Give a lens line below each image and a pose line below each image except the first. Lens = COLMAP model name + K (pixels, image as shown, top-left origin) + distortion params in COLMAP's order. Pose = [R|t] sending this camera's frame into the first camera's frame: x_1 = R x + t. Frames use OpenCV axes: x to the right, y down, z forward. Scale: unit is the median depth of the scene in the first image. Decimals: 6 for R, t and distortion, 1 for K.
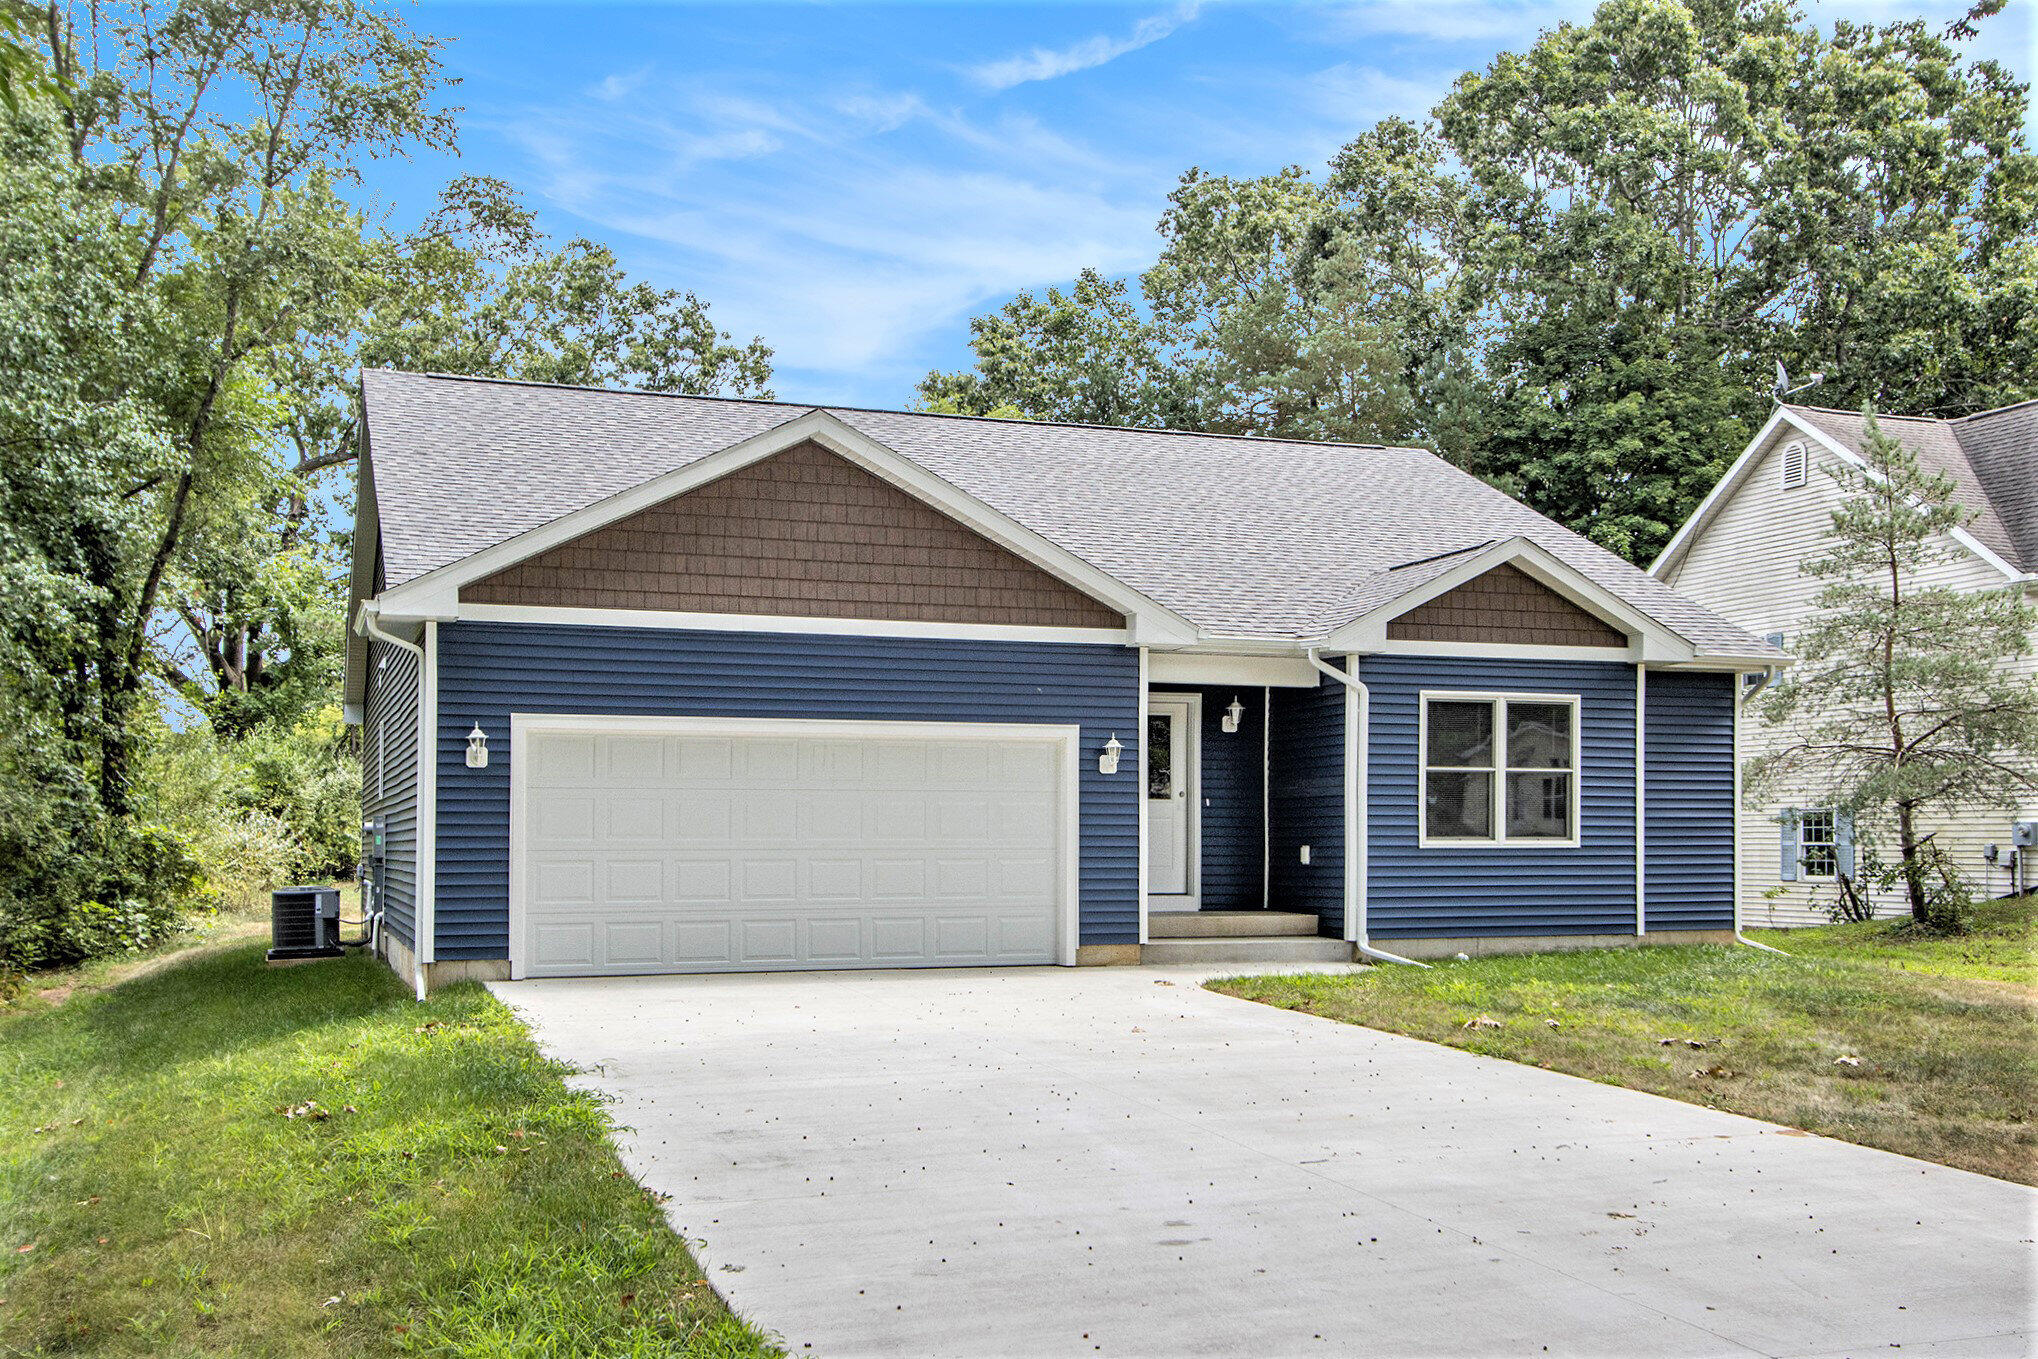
lens RADIAL K [[2067.3, 0, 1019.2], [0, 2067.3, 659.5], [0, 0, 1]] dist [0.085029, 0.000000]
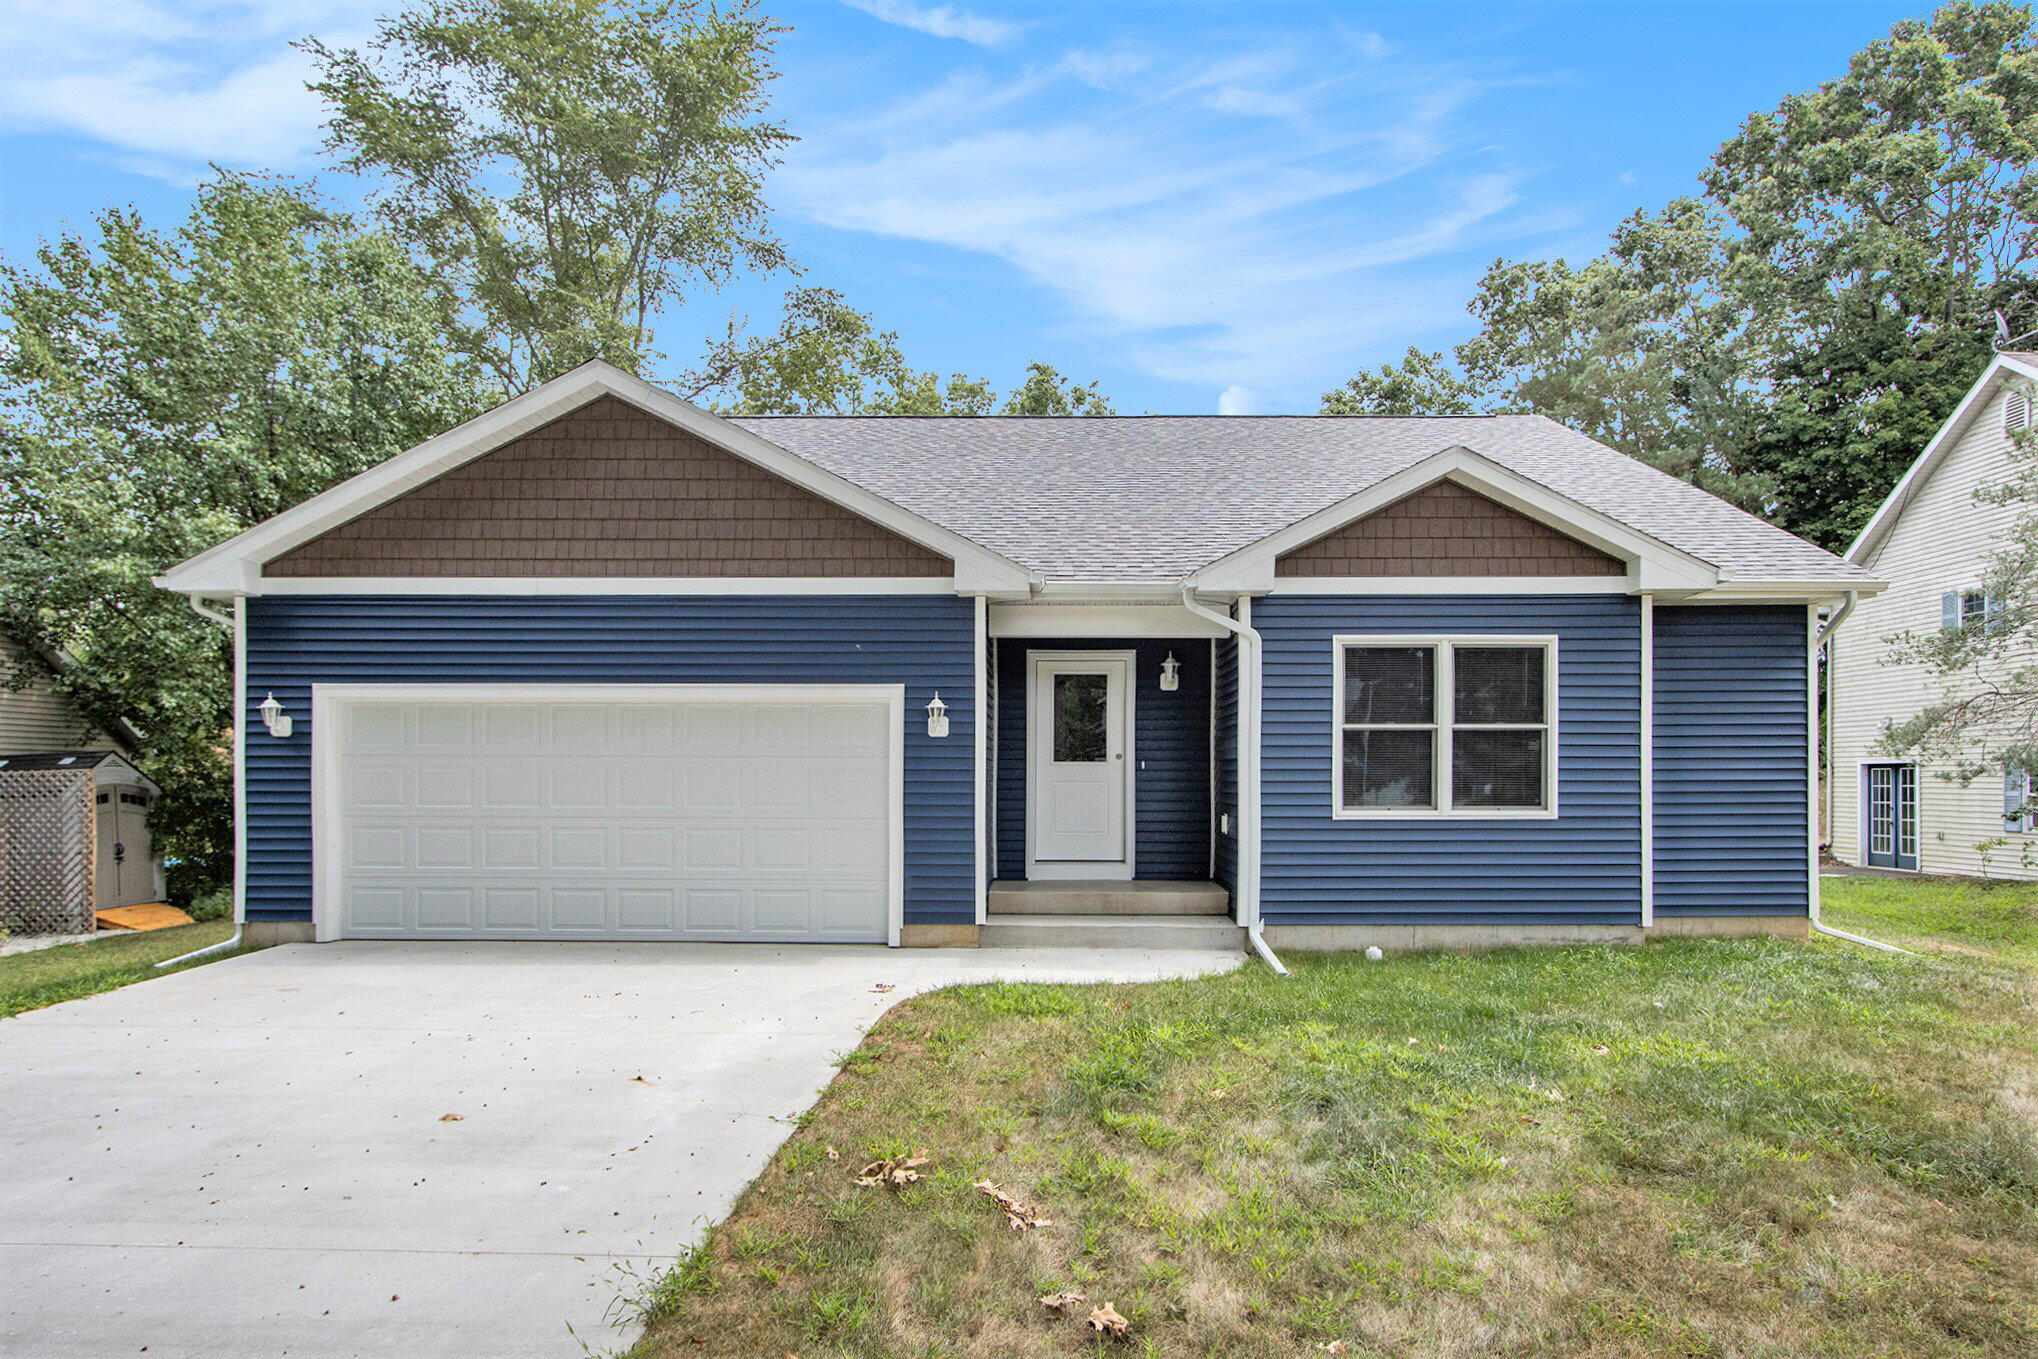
lens RADIAL K [[1252.3, 0, 1019.1], [0, 1252.3, 698.3], [0, 0, 1]] dist [0.005813, 0.004076]
pose [[0.929793, -0.018681, -0.367609, 0.257090], [0.029578, 0.999274, 0.024031, 0.024106], [0.366893, -0.033217, 0.929670, 0.463356]]
